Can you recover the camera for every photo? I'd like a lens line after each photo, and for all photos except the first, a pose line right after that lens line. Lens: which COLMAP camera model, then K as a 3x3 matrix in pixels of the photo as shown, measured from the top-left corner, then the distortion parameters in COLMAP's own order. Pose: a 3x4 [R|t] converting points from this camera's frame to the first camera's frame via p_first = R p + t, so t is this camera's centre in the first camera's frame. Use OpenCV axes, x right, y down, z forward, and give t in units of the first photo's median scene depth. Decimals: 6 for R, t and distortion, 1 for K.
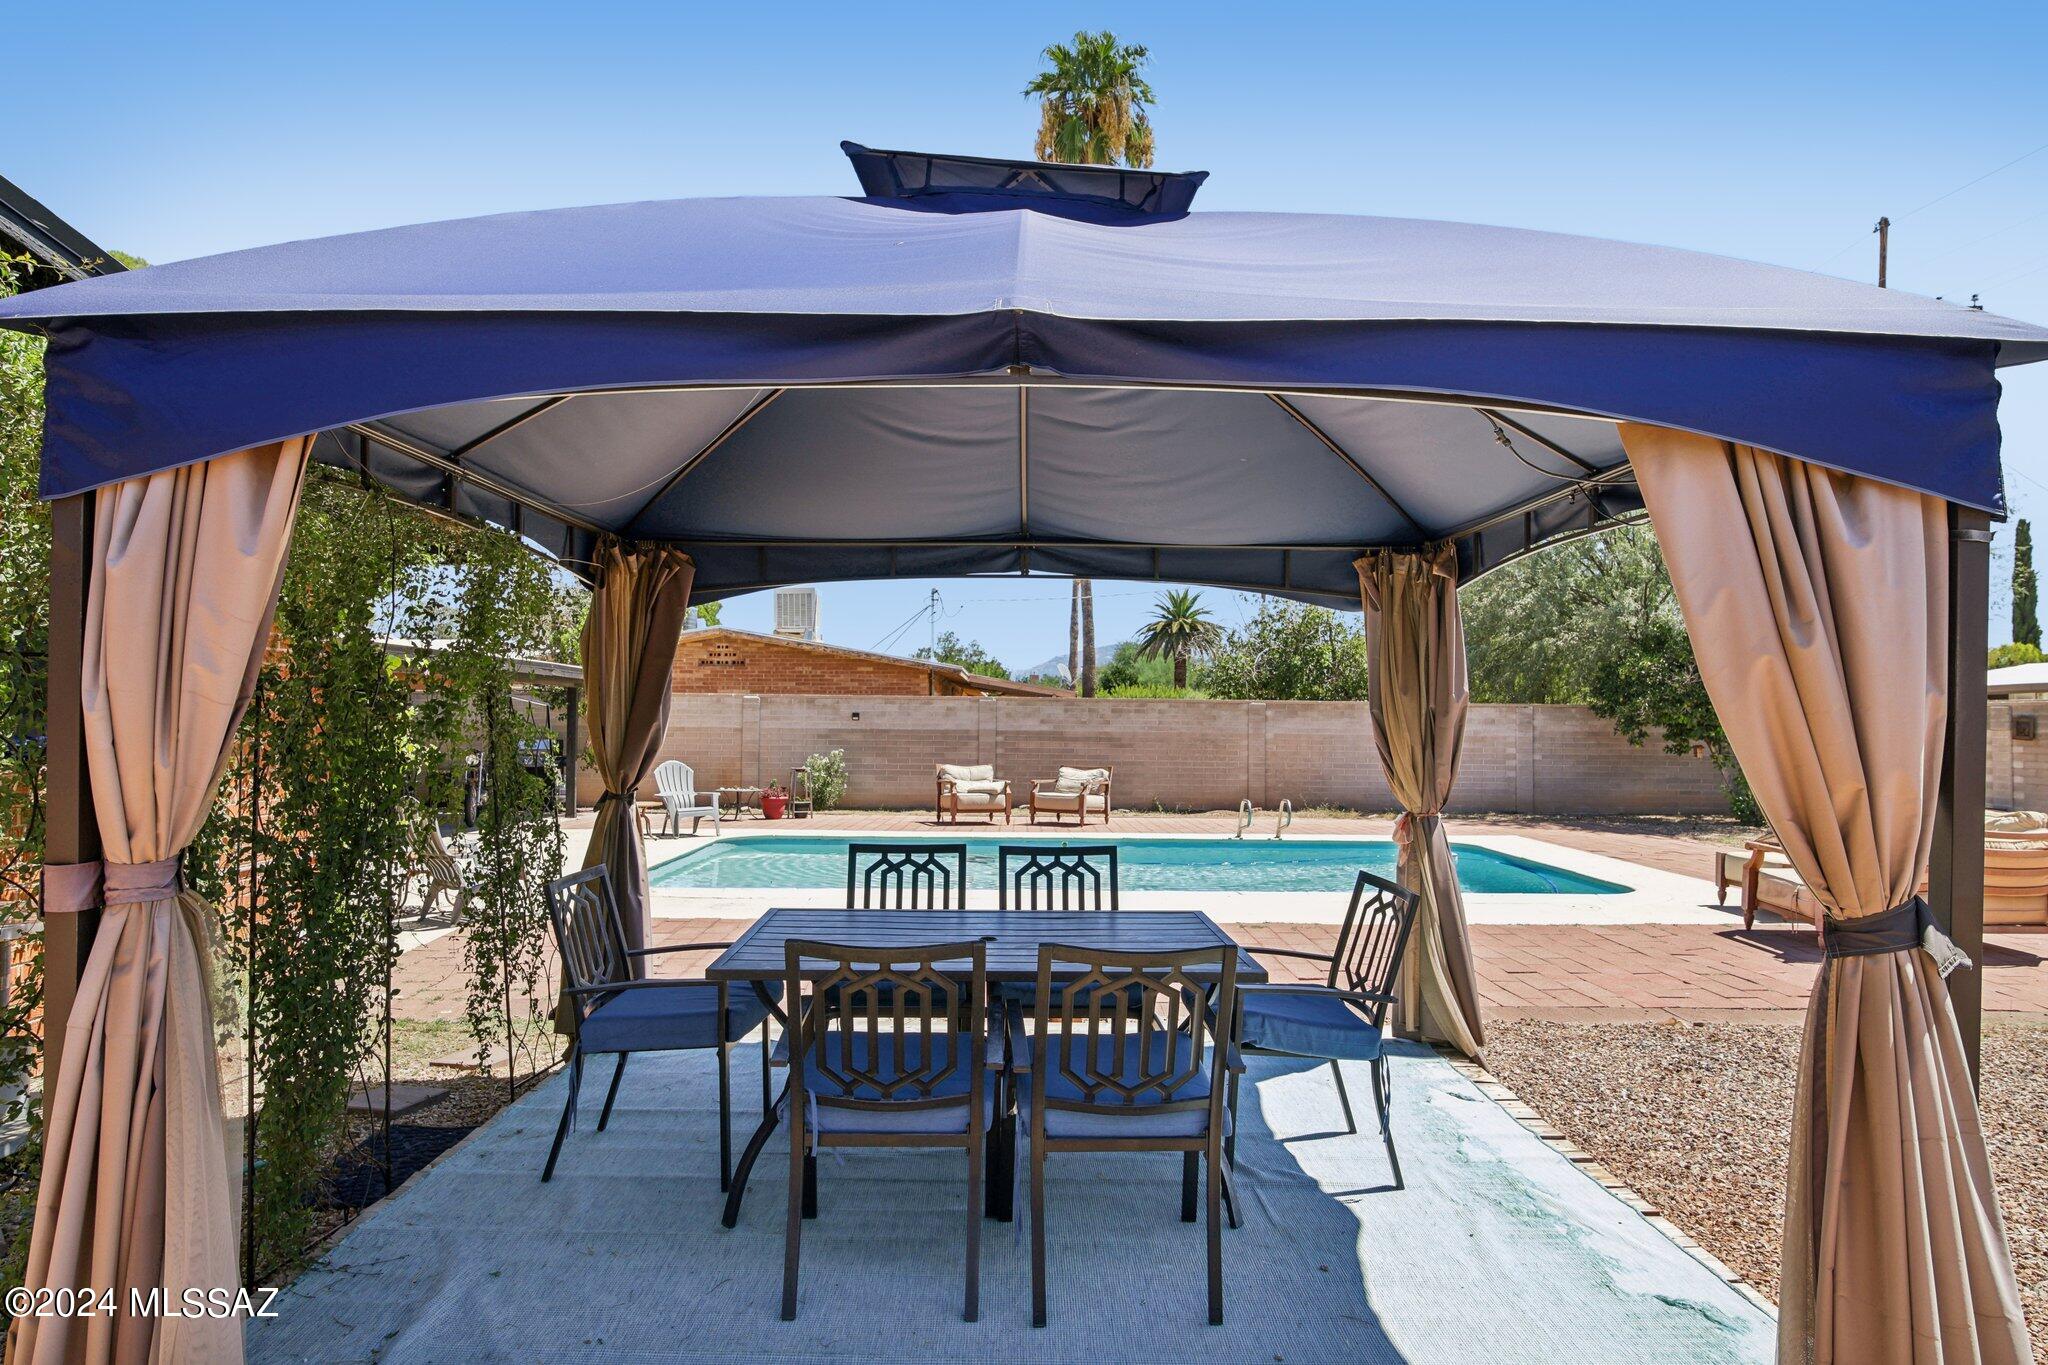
lens RADIAL K [[1169.6, 0, 1032.1], [0, 1169.6, 690.9], [0, 0, 1]] dist [-0.005517, -0.000622]
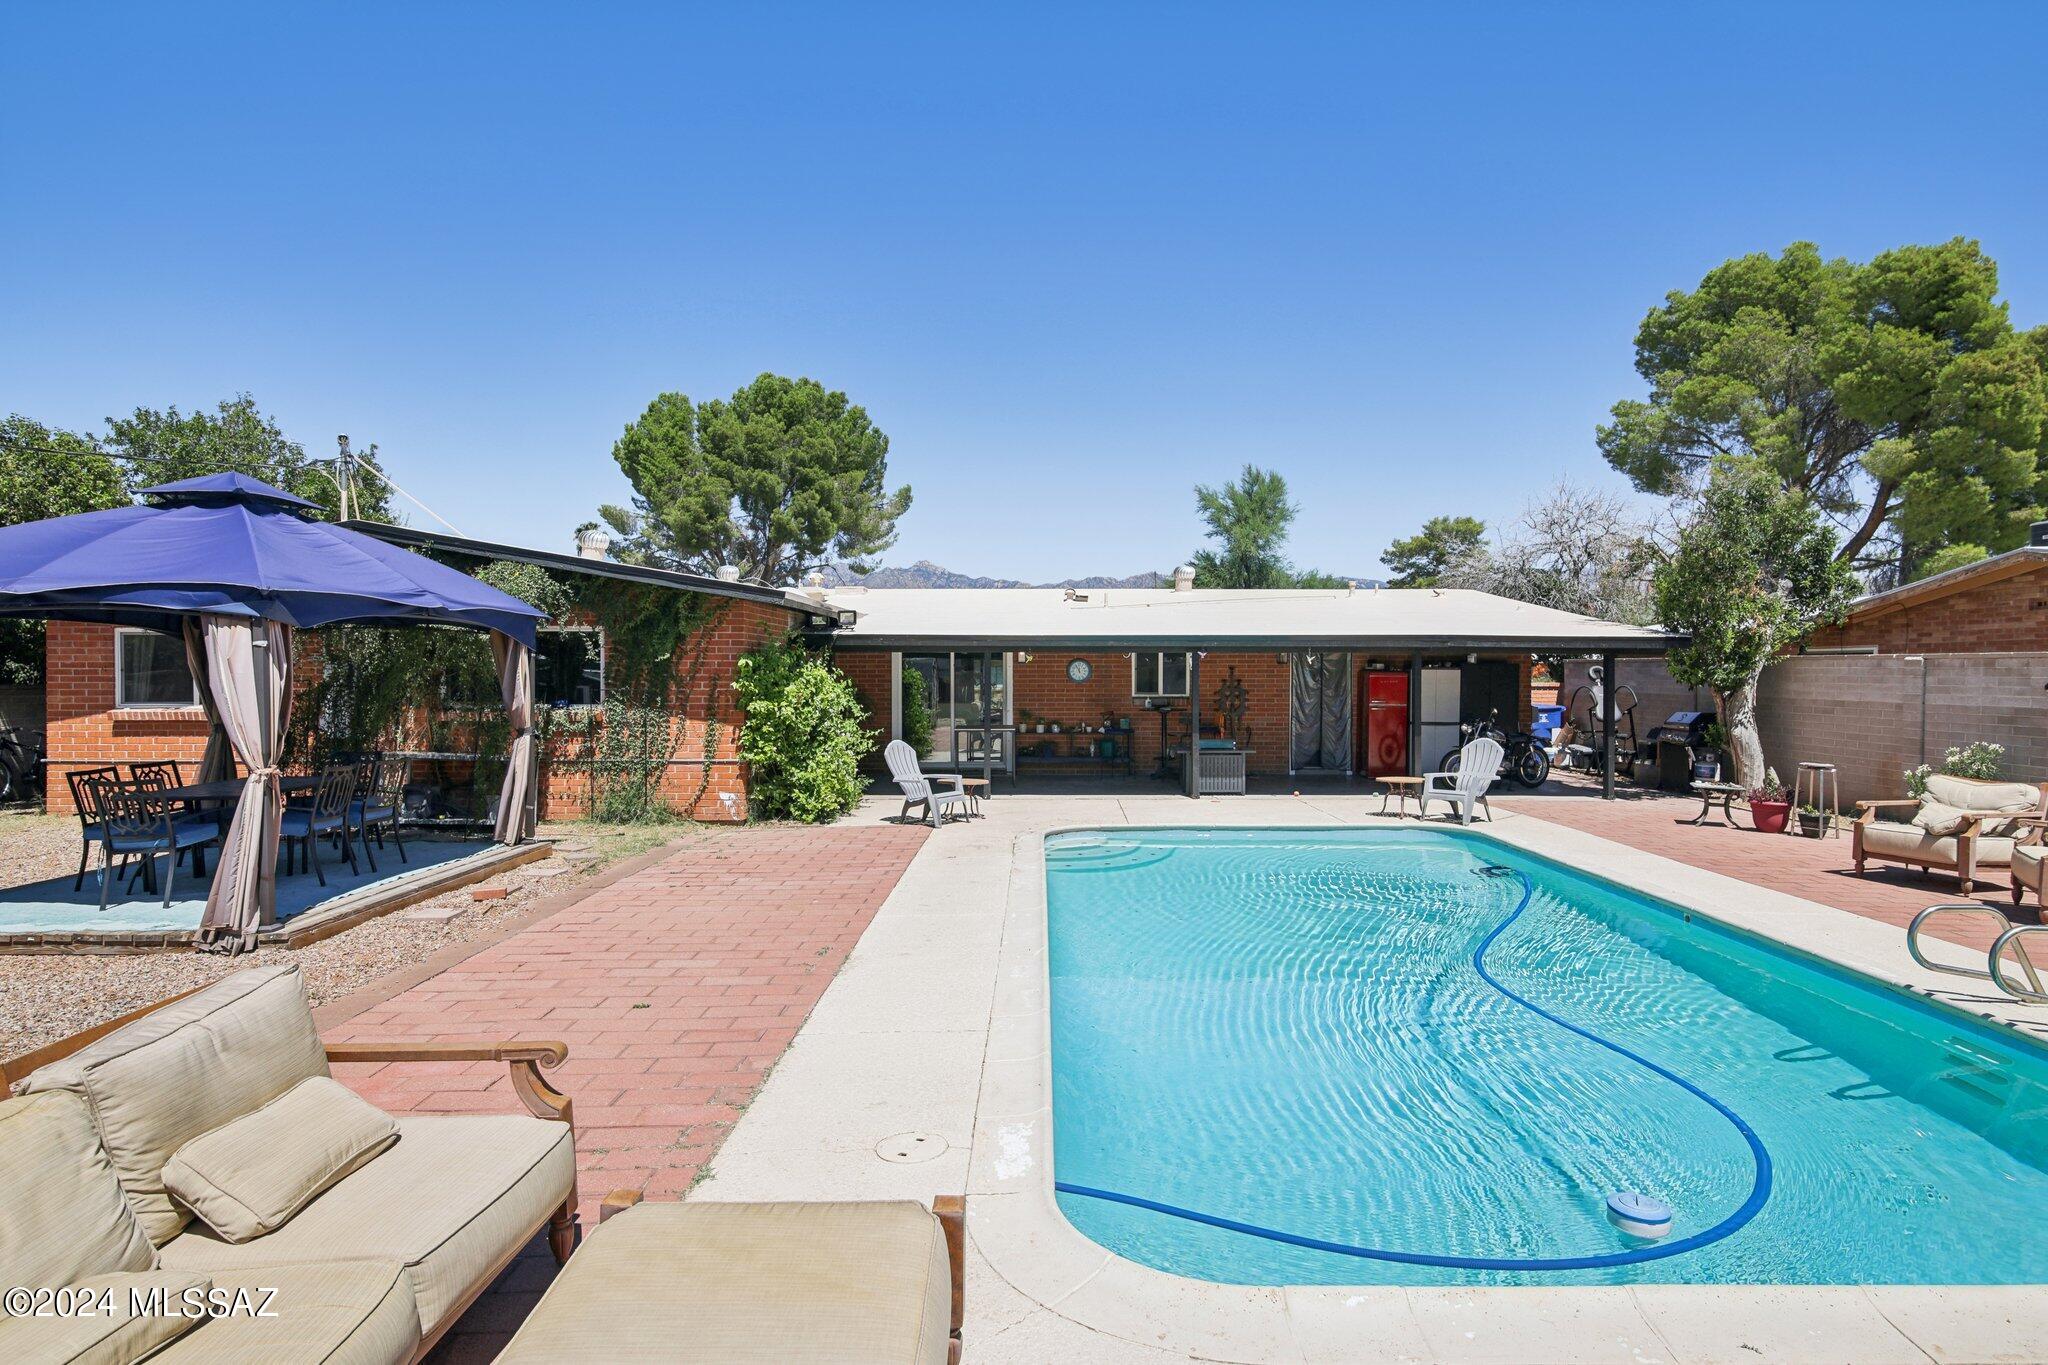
lens RADIAL K [[1118.5, 0, 986.5], [0, 1118.5, 668.1], [0, 0, 1]] dist [-0.008008, -0.000281]
pose [[-0.037305, -0.012093, -0.999231, 0.423561], [0.026009, 0.999576, -0.013068, 0.005290], [0.998965, -0.026477, -0.036974, 0.488522]]
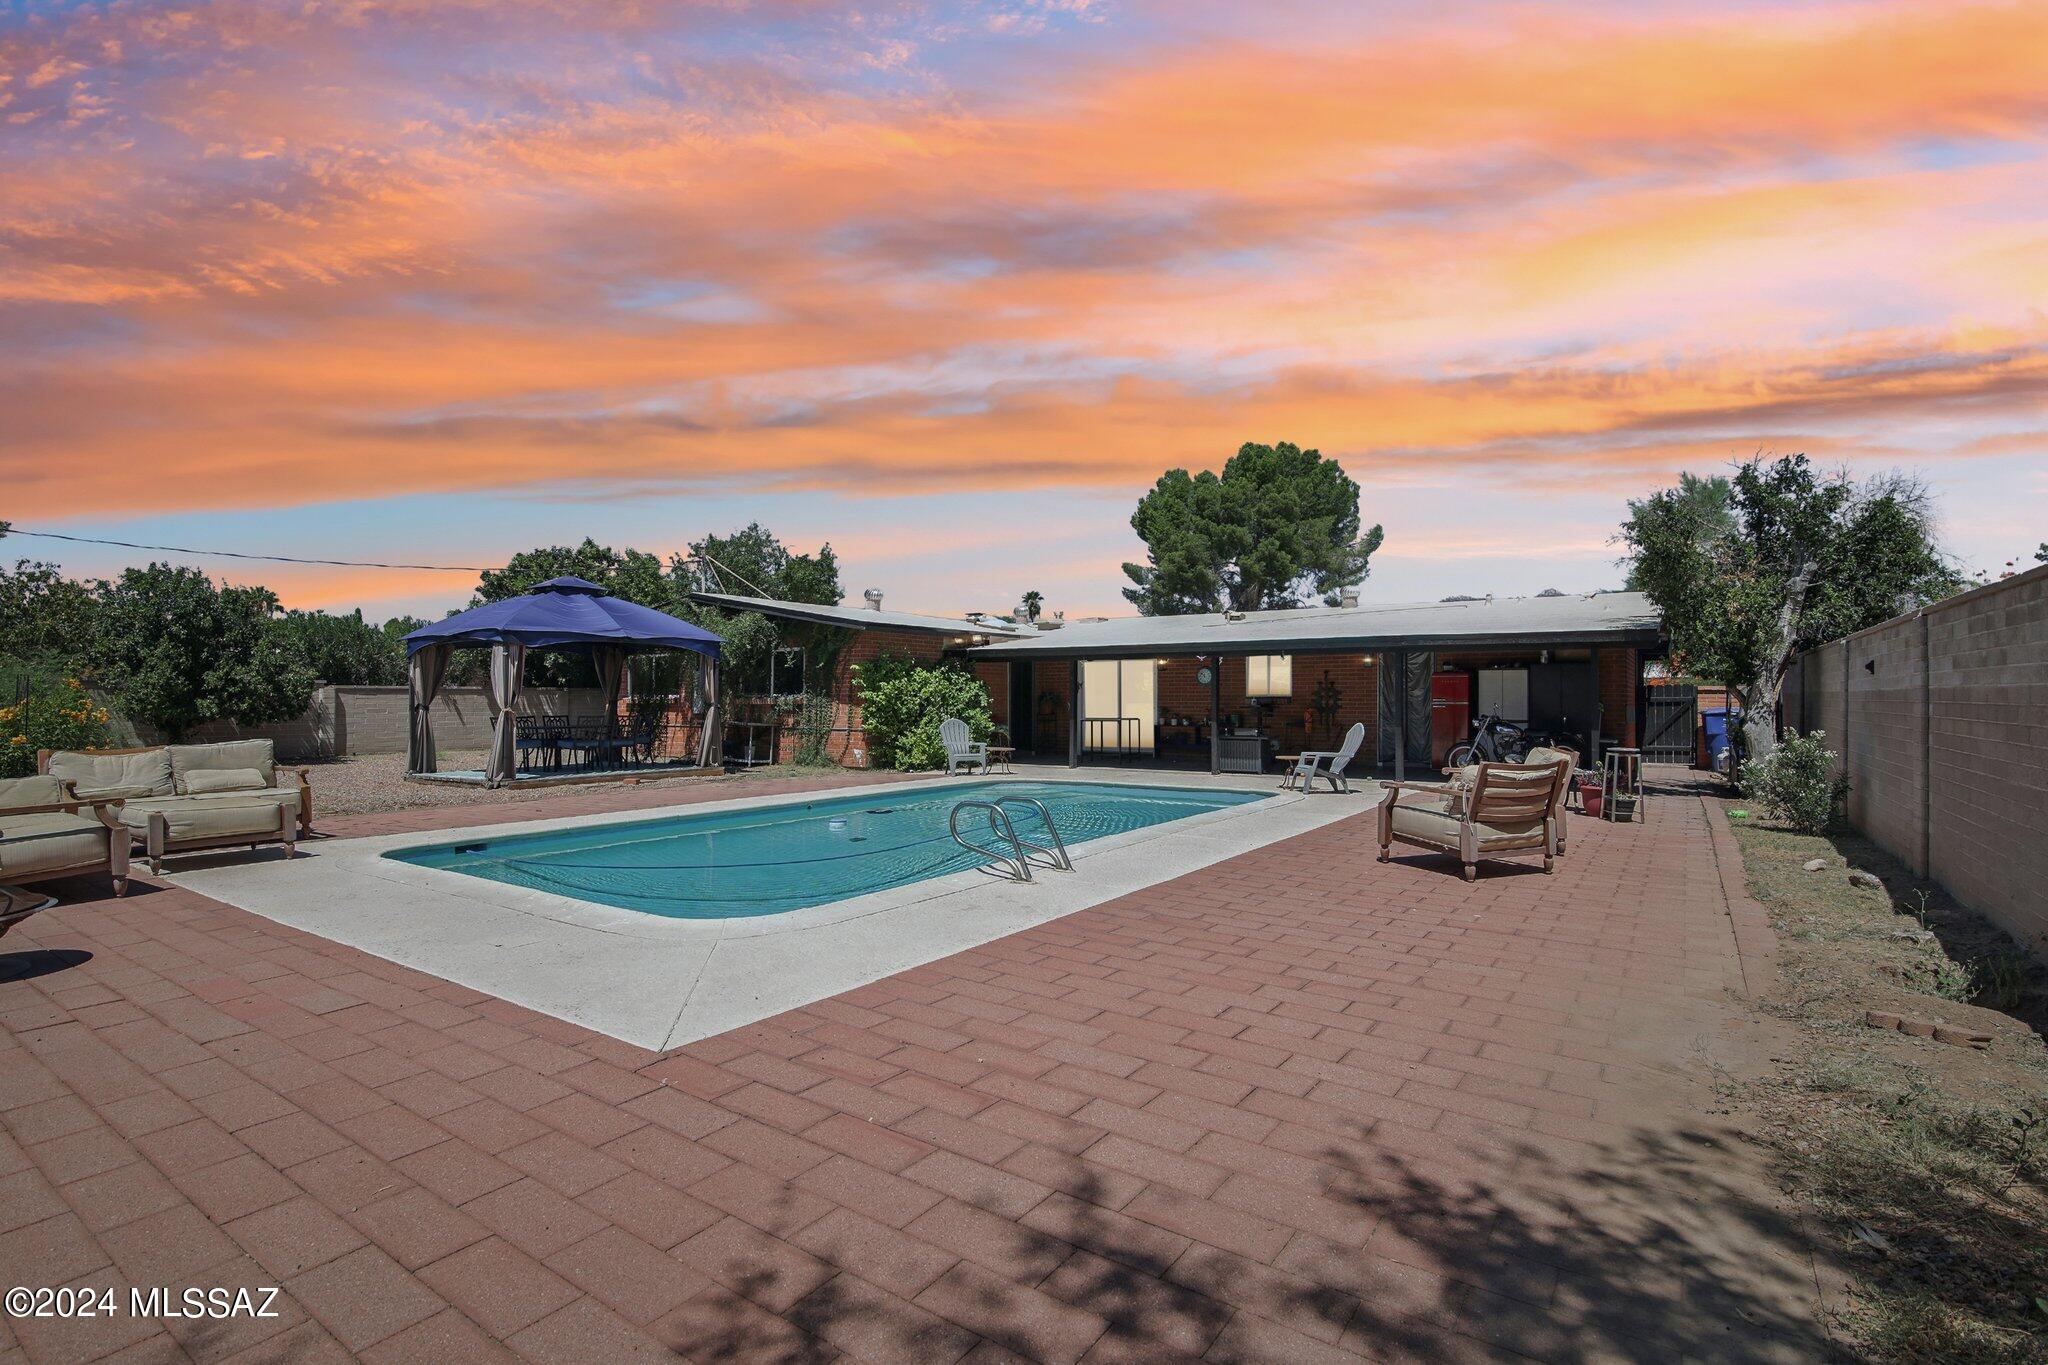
lens RADIAL K [[944.7, 0, 966.4], [0, 944.7, 703.1], [0, 0, 1]] dist [-0.021457, 0.001269]
pose [[-0.587658, -0.004886, -0.809095, 0.427687], [0.014290, 0.999763, -0.016416, 0.037988], [0.808983, -0.021209, -0.587449, 0.908665]]
